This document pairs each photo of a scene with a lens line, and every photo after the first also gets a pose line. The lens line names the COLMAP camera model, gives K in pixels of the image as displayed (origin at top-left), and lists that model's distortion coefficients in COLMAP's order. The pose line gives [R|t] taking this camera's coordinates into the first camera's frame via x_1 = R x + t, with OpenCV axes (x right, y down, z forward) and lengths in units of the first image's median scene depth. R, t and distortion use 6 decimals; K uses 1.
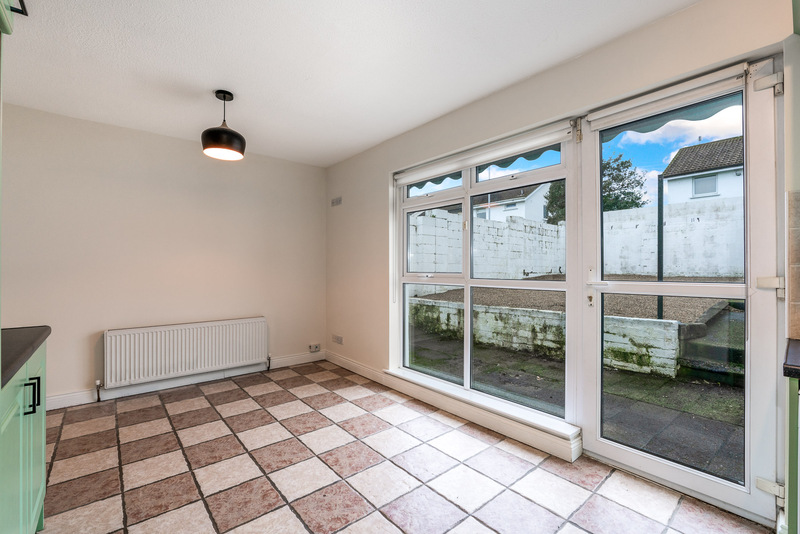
lens RADIAL K [[350.7, 0, 398.1], [0, 350.7, 267.2], [0, 0, 1]] dist [-0.008788, 0.000026]
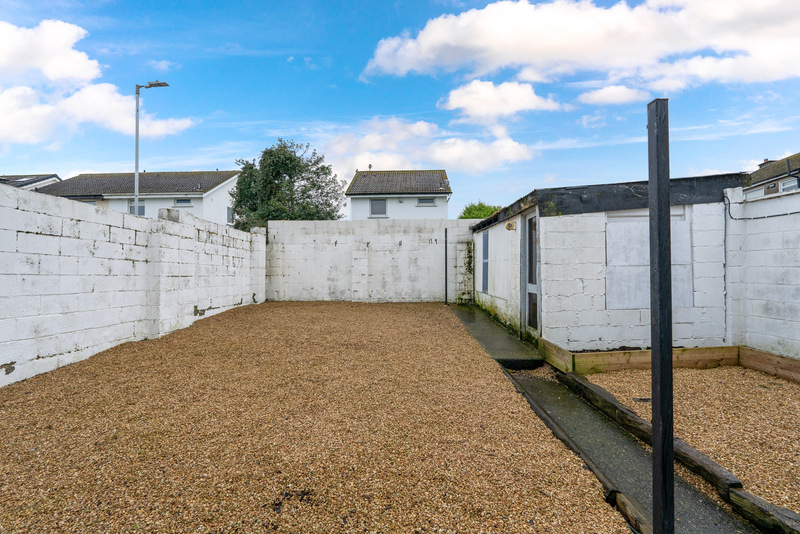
lens RADIAL K [[350.7, 0, 398.1], [0, 350.7, 267.2], [0, 0, 1]] dist [-0.008788, 0.000026]
pose [[0.658889, 0.009109, 0.752185, 0.285950], [0.004426, 0.999862, -0.015985, -0.088734], [-0.752227, 0.013861, 0.658758, 0.726989]]
